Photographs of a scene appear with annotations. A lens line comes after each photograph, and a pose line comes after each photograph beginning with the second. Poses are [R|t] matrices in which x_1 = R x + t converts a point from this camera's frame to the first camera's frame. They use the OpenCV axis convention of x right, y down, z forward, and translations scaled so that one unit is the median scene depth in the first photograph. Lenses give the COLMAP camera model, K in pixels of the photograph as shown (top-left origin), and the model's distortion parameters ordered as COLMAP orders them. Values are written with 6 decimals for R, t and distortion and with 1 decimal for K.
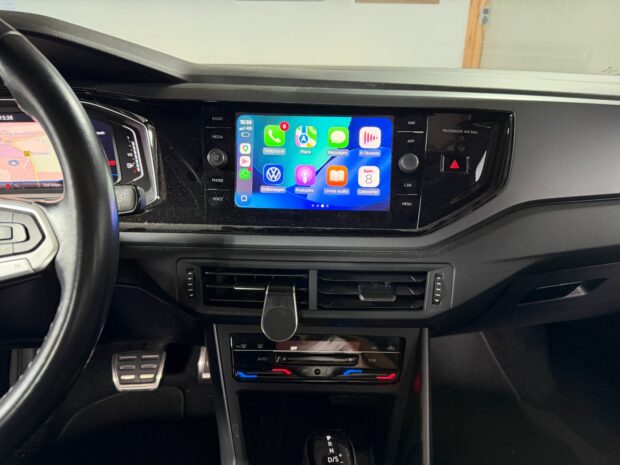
lens RADIAL K [[432.9, 0, 310.0], [0, 432.9, 232.5], [0, 0, 1]] dist [0.096428, -0.159929]
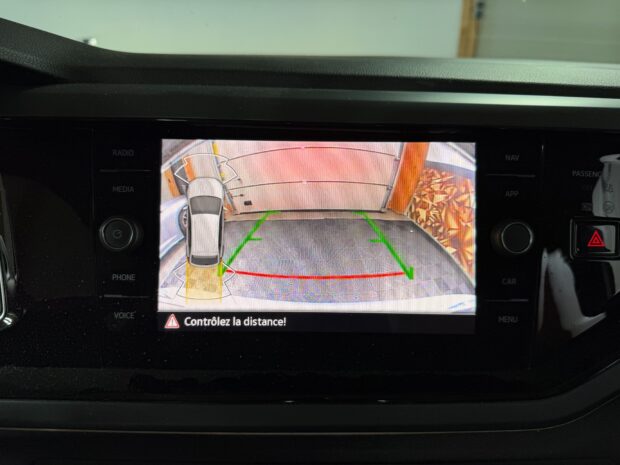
lens RADIAL K [[432.9, 0, 310.0], [0, 432.9, 232.5], [0, 0, 1]] dist [0.096428, -0.159929]
pose [[0.999479, -0.017685, 0.026987, -0.014650], [0.017629, 0.999842, 0.002339, -0.168359], [-0.027024, -0.001862, 0.999633, 0.498490]]
